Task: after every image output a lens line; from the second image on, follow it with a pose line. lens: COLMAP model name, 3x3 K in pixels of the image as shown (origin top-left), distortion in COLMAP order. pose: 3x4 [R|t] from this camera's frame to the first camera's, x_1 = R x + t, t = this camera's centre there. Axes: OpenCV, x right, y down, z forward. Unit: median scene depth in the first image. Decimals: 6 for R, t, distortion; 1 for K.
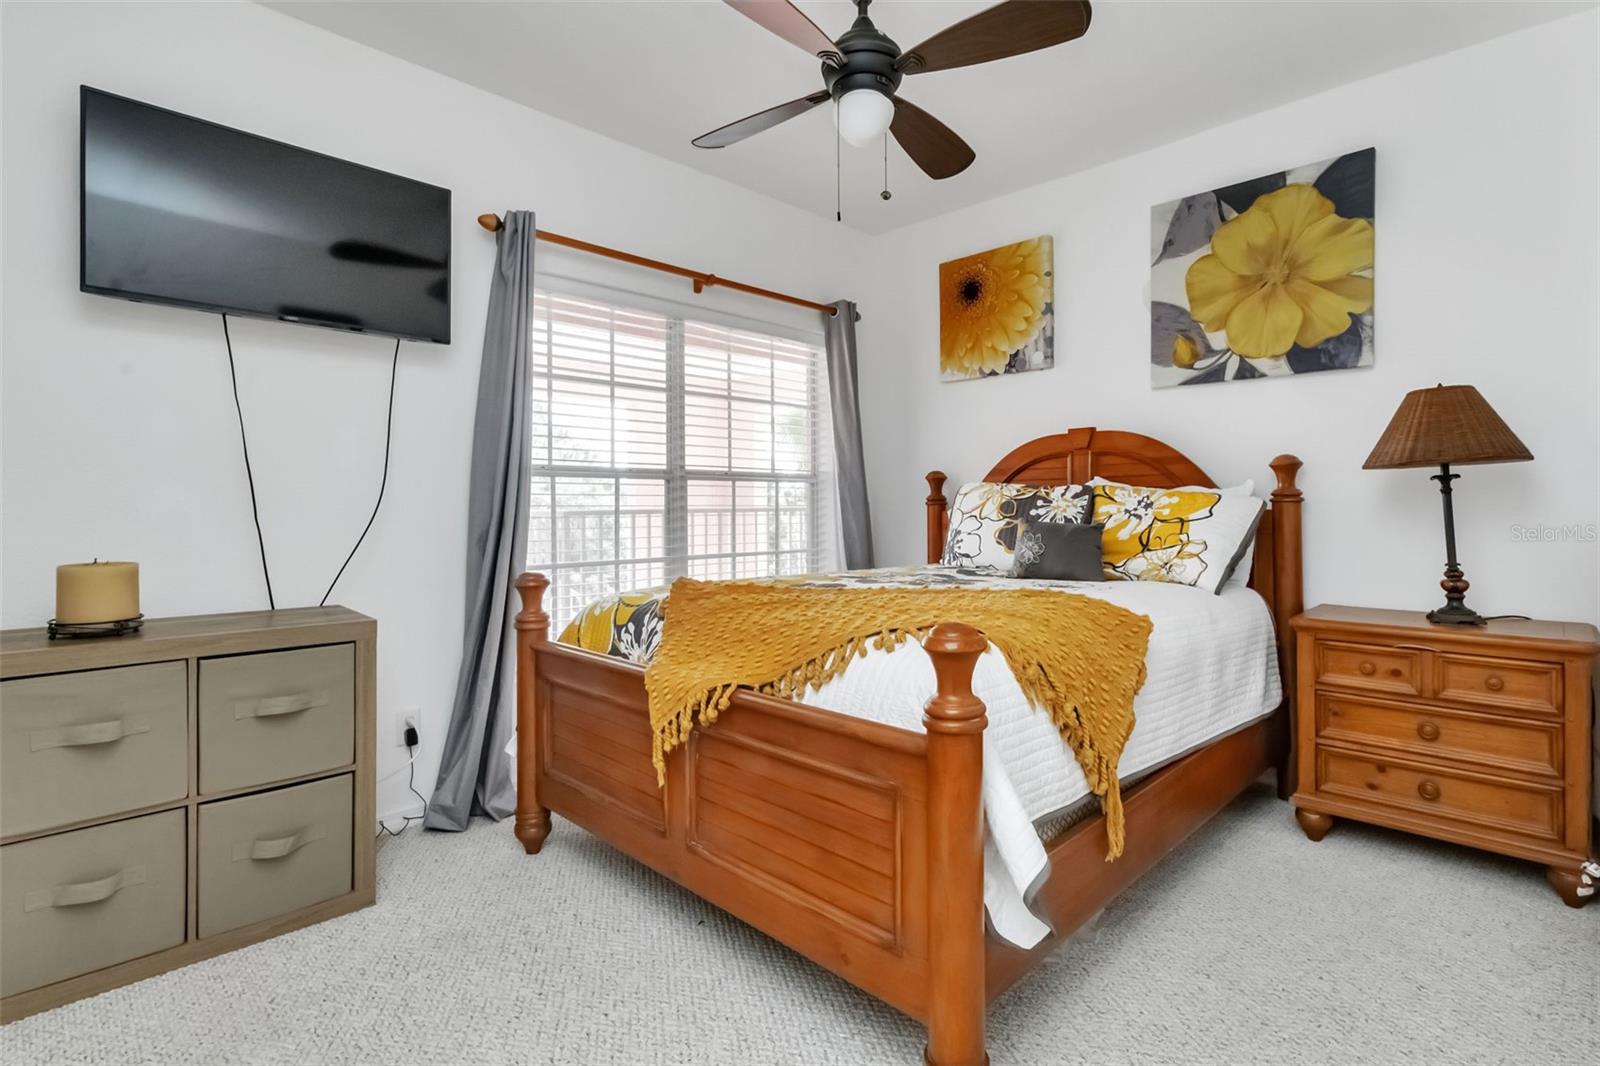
lens RADIAL K [[763.4, 0, 818.1], [0, 763.4, 493.8], [0, 0, 1]] dist [0.006589, 0.001462]
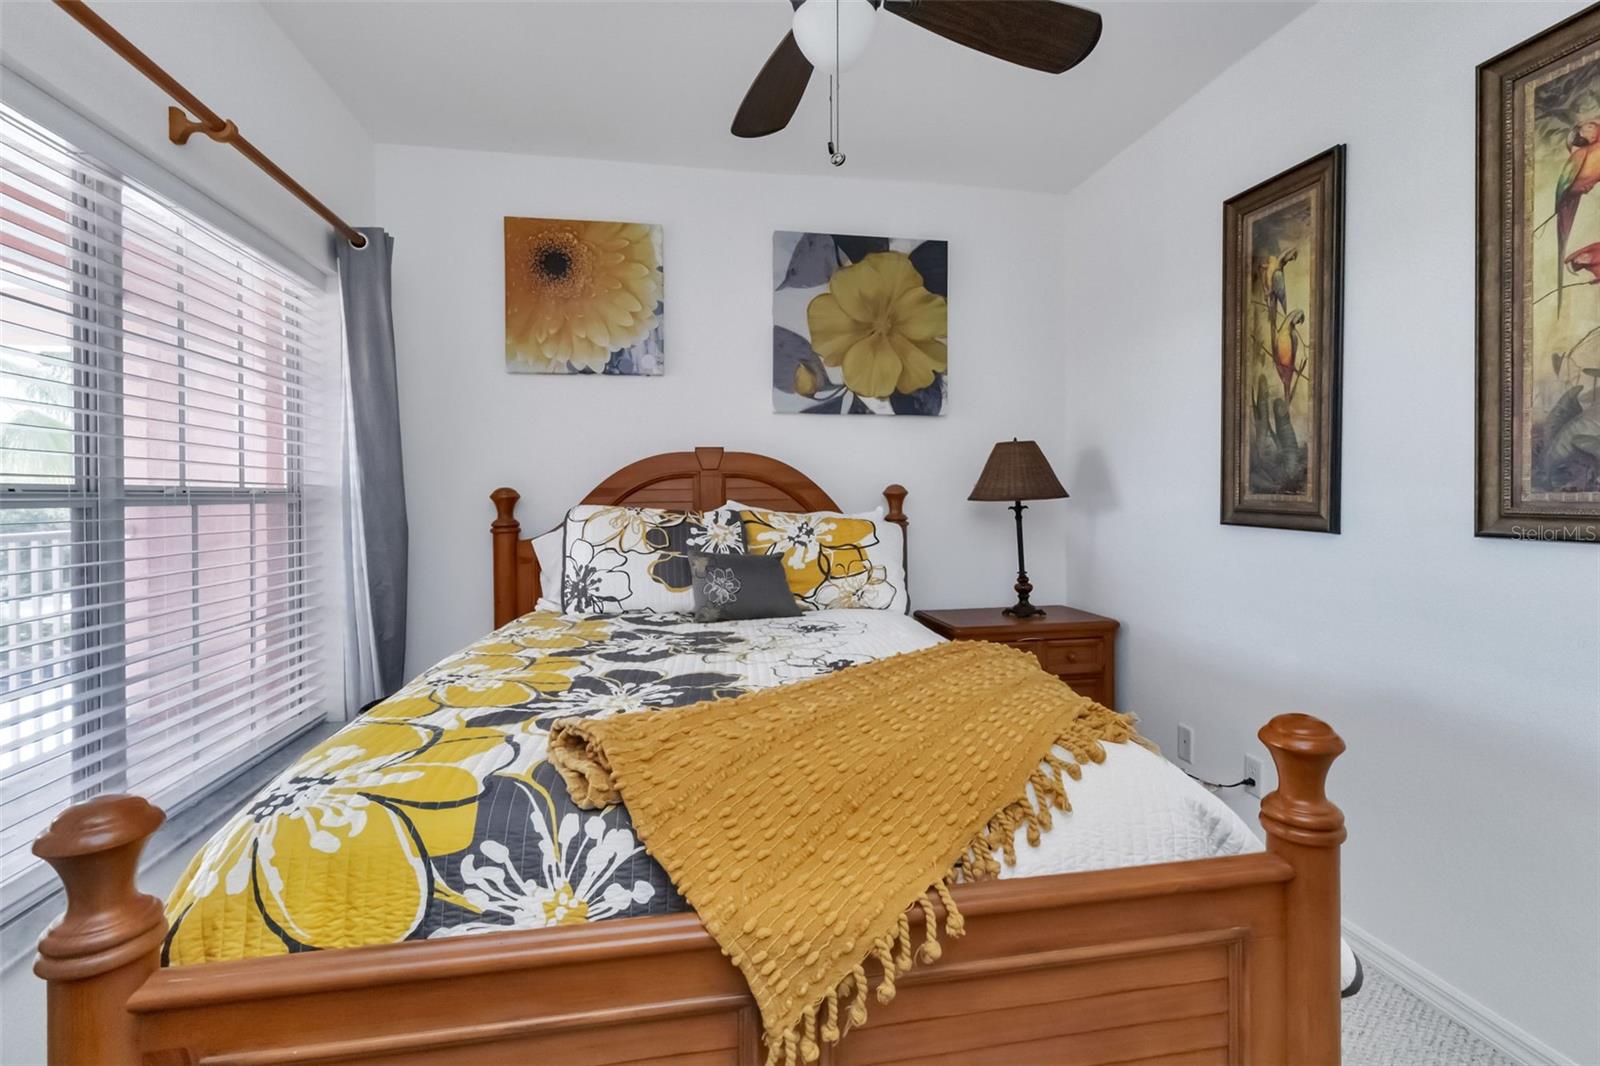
lens RADIAL K [[763.4, 0, 813.0], [0, 763.4, 493.9], [0, 0, 1]] dist [0.006589, 0.001462]
pose [[0.583724, 0.001628, 0.811951, -0.358924], [-0.007221, 0.999969, 0.003186, -0.036020], [-0.811920, -0.007722, 0.583717, 0.387240]]
